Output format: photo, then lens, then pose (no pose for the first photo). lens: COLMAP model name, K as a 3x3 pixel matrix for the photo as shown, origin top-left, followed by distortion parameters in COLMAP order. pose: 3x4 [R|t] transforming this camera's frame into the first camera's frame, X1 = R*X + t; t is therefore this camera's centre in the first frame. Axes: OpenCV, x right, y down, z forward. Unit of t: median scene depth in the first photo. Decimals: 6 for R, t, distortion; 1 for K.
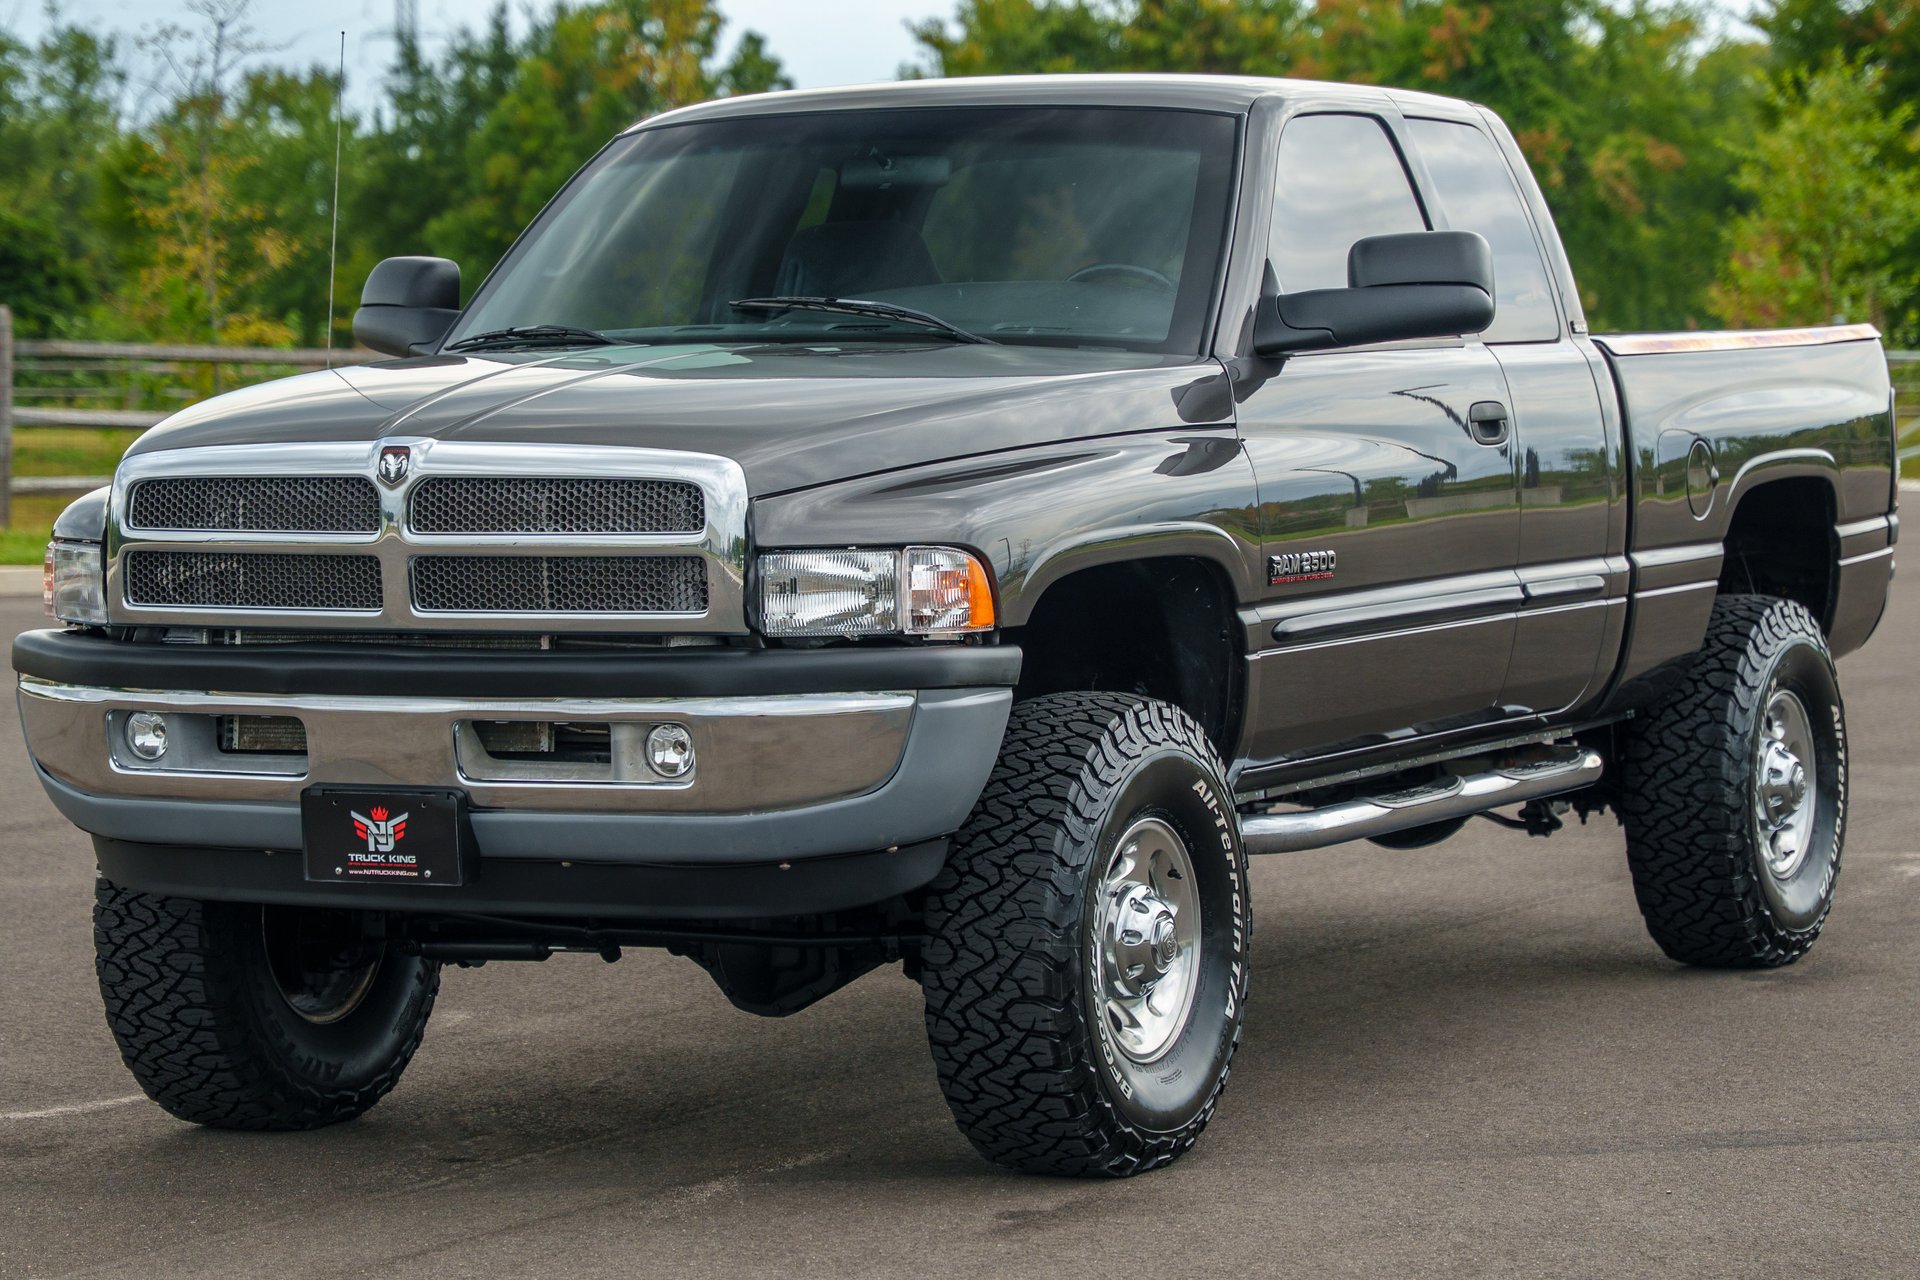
lens RADIAL K [[5746.2, 0, 960.0], [0, 5746.2, 640.0], [0, 0, 1]] dist [0.262547, 1.430275]
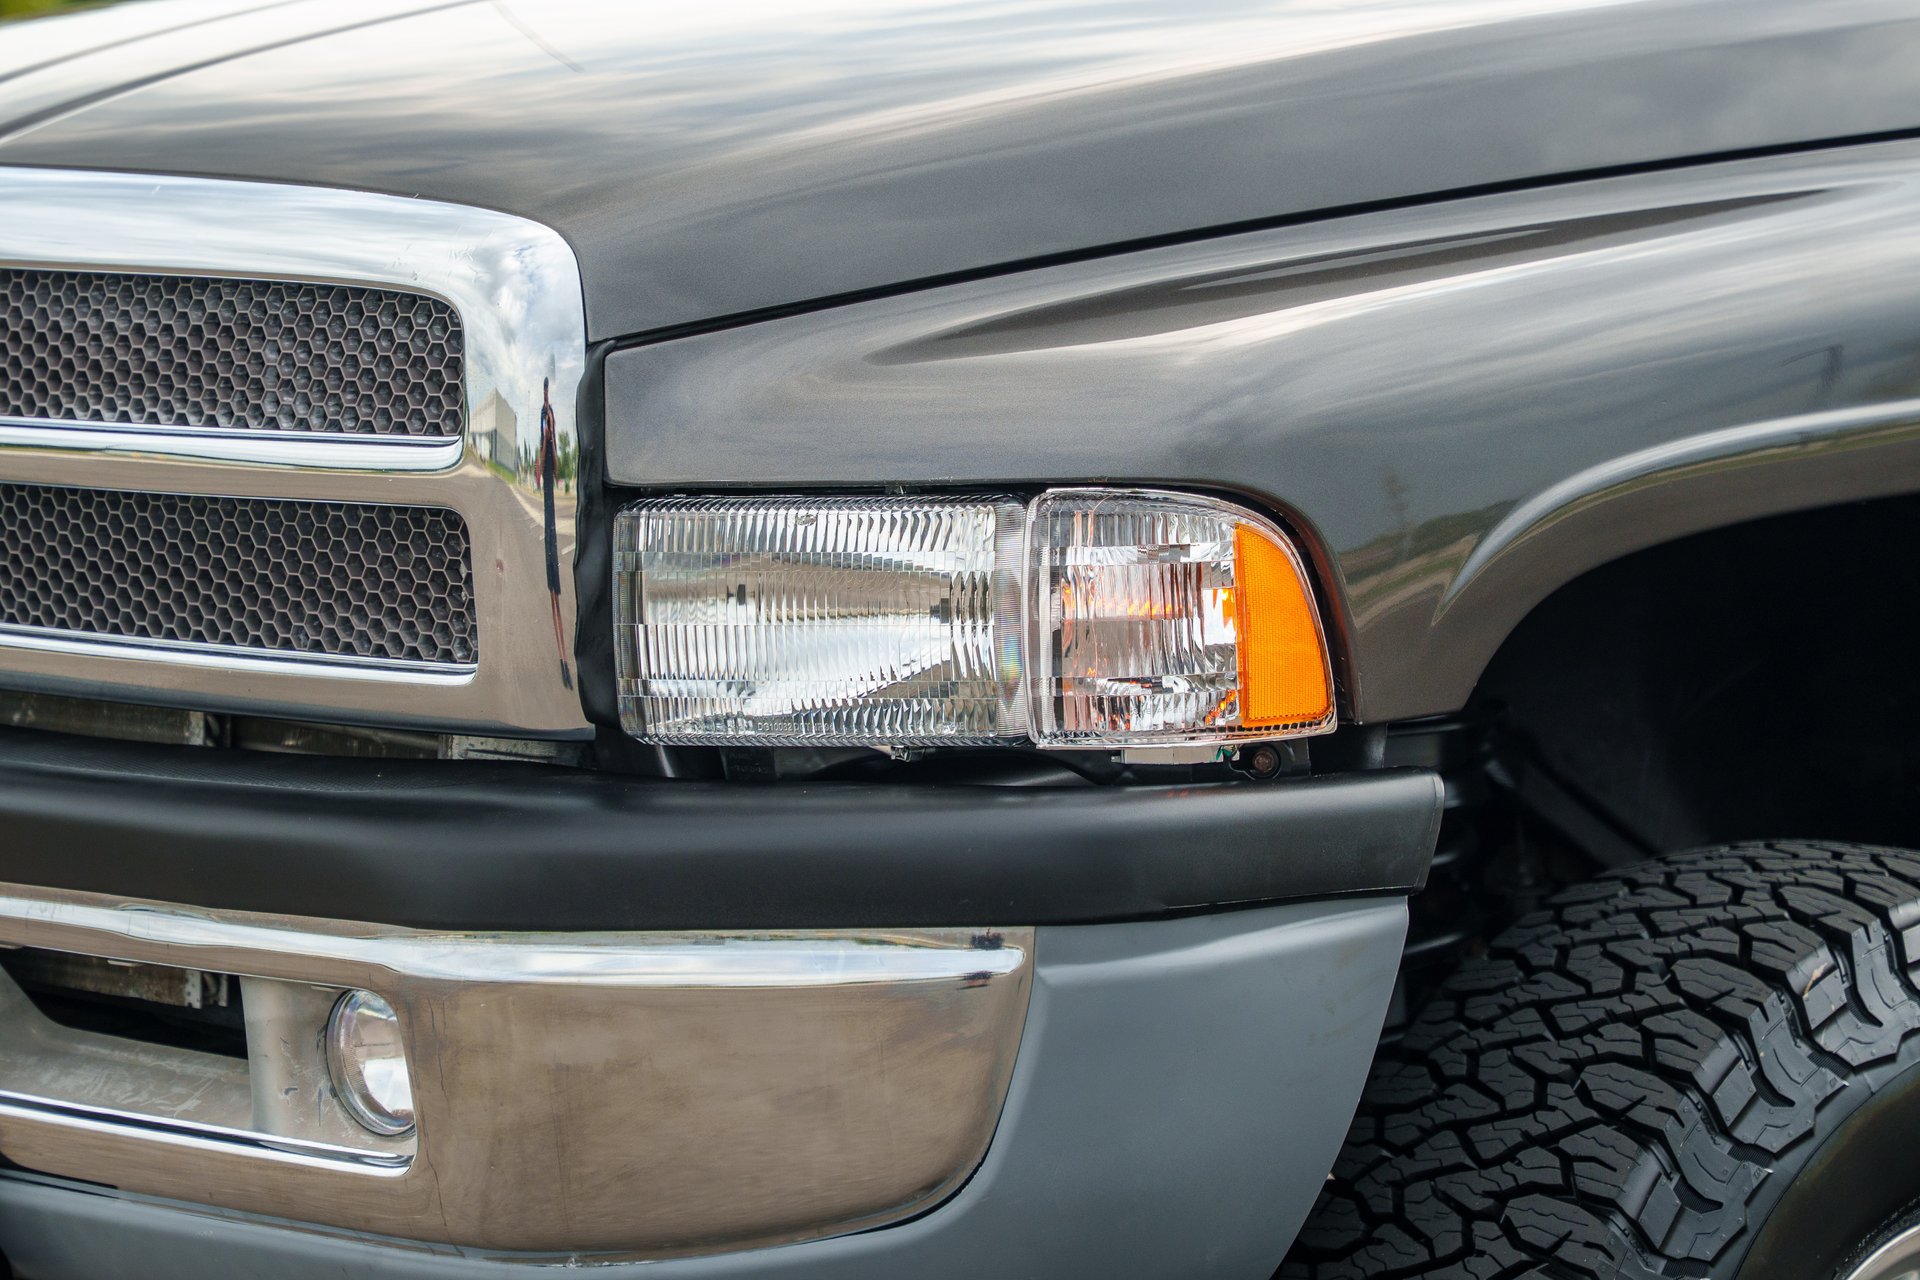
lens RADIAL K [[5625.0, 0, 949.6], [0, 5625.0, 658.2], [0, 0, 1]] dist [0.205374, 1.020427]
pose [[0.942758, 0.031282, -0.332006, 0.092812], [-0.007122, 0.997252, 0.073740, -0.029913], [0.333401, -0.067154, 0.940391, 0.667527]]
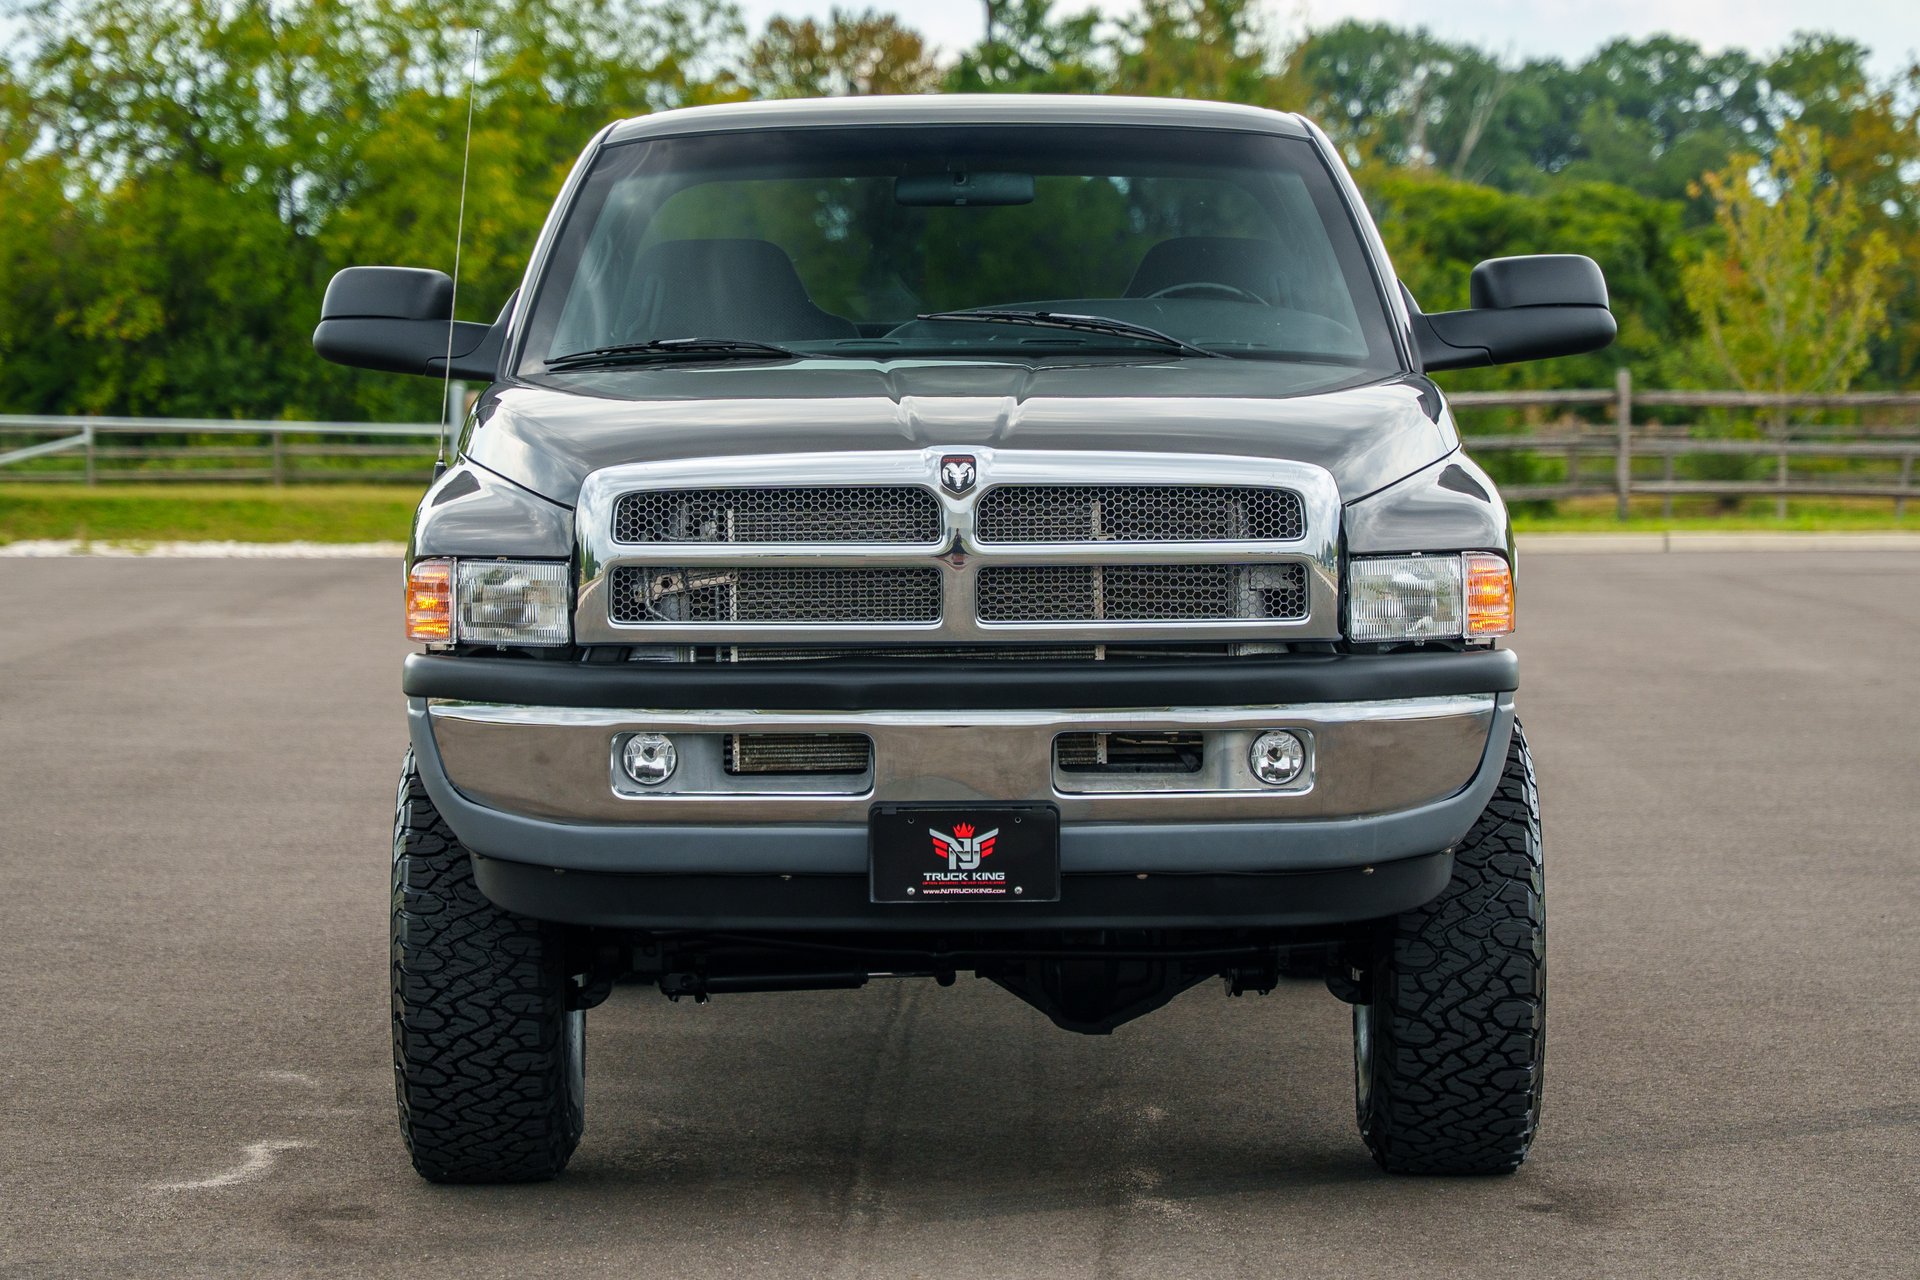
lens RADIAL K [[5954.4, 0, 960.0], [0, 5954.4, 640.0], [0, 0, 1]] dist [0.222217, 1.851145]
pose [[0.890851, -0.012431, 0.454125, -0.550592], [0.019407, 0.999754, -0.010703, 0.008542], [-0.453880, 0.018348, 0.890874, 0.100568]]
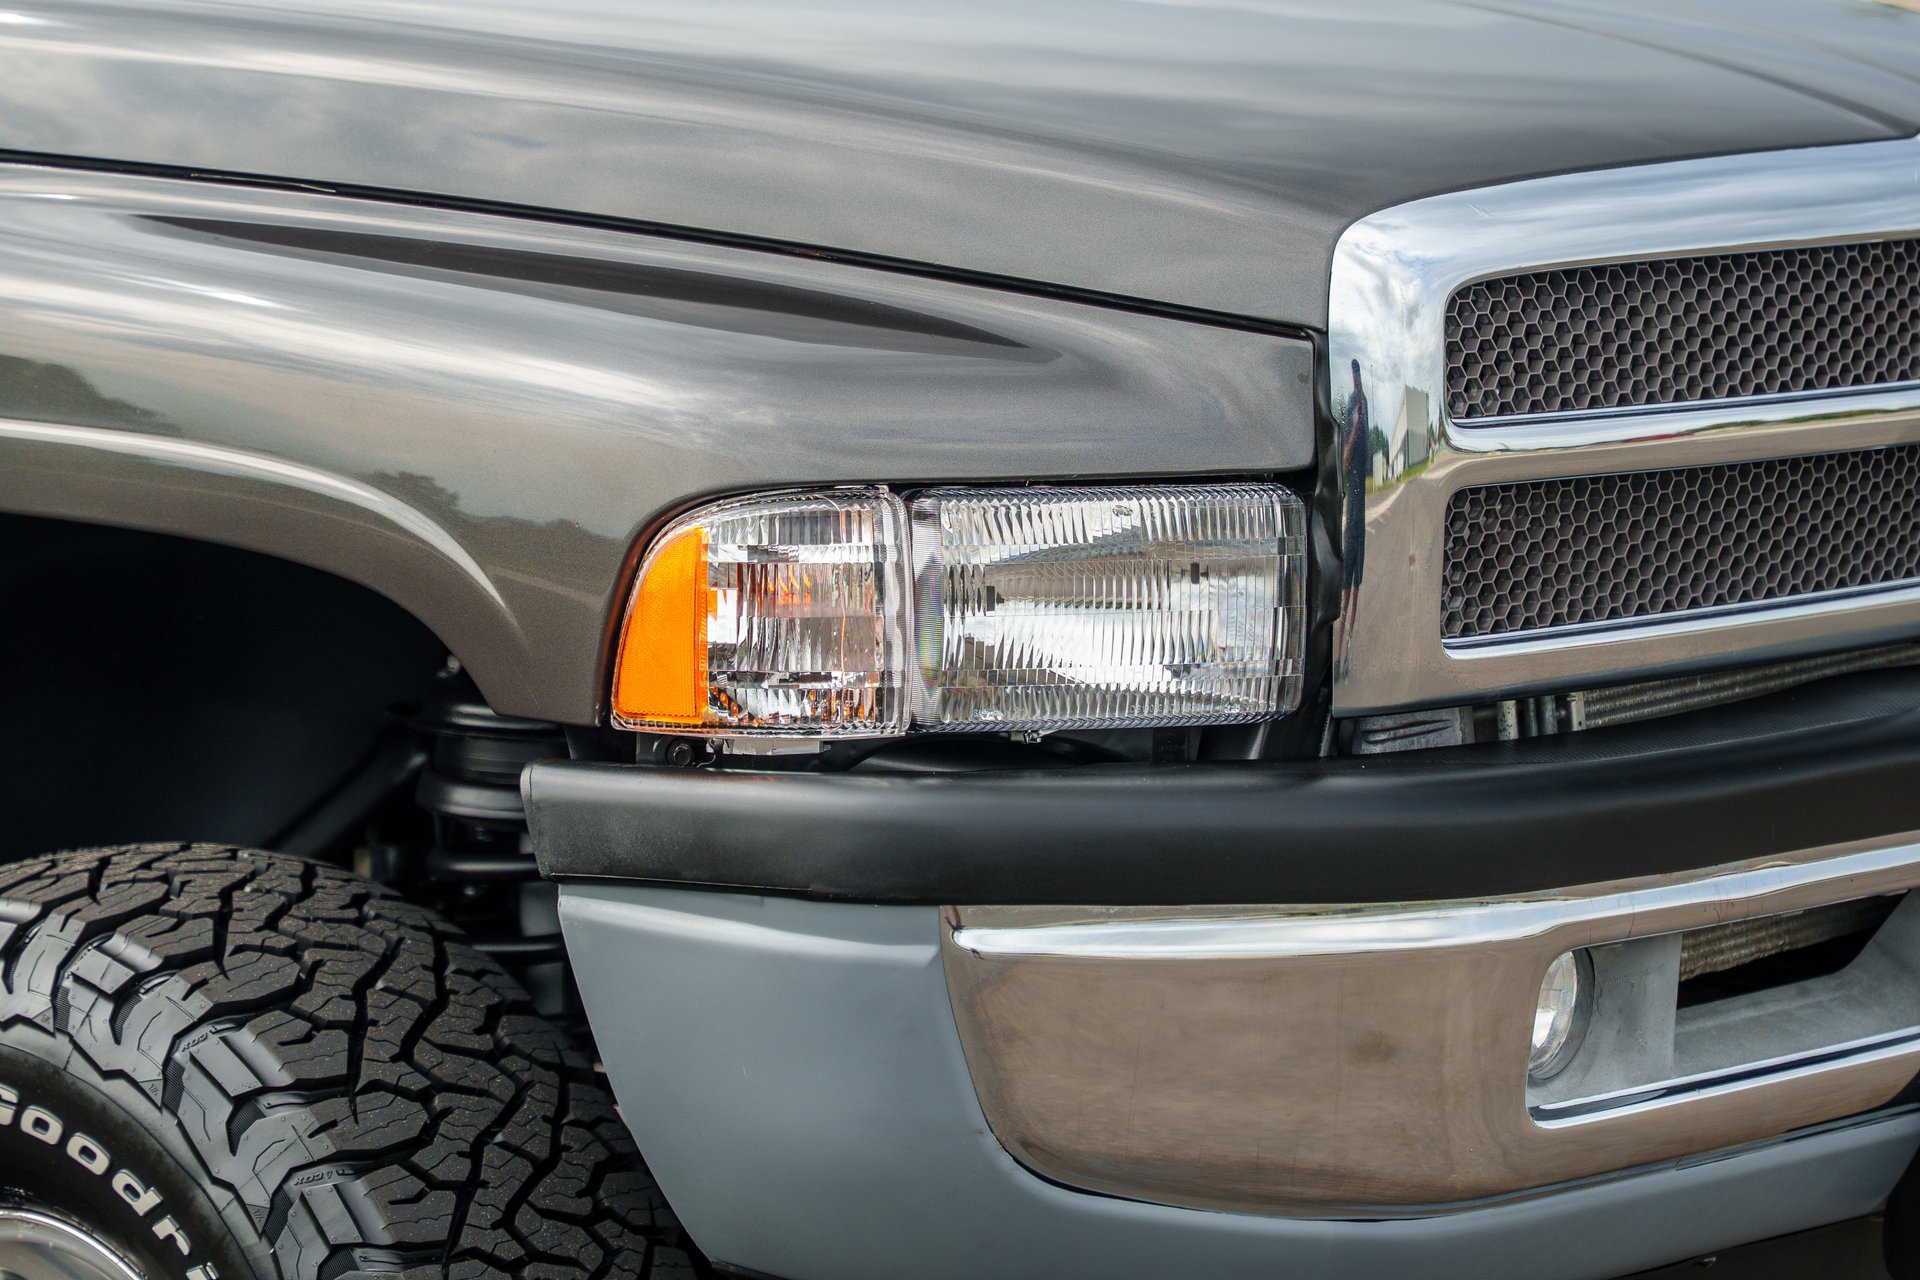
lens RADIAL K [[5625.0, 0, 949.6], [0, 5625.0, 658.2], [0, 0, 1]] dist [0.205374, 1.020427]
pose [[0.241959, -0.113204, 0.963660, -0.483606], [0.050007, 0.993306, 0.104131, -0.042580], [-0.968997, 0.022994, 0.246000, 0.966020]]
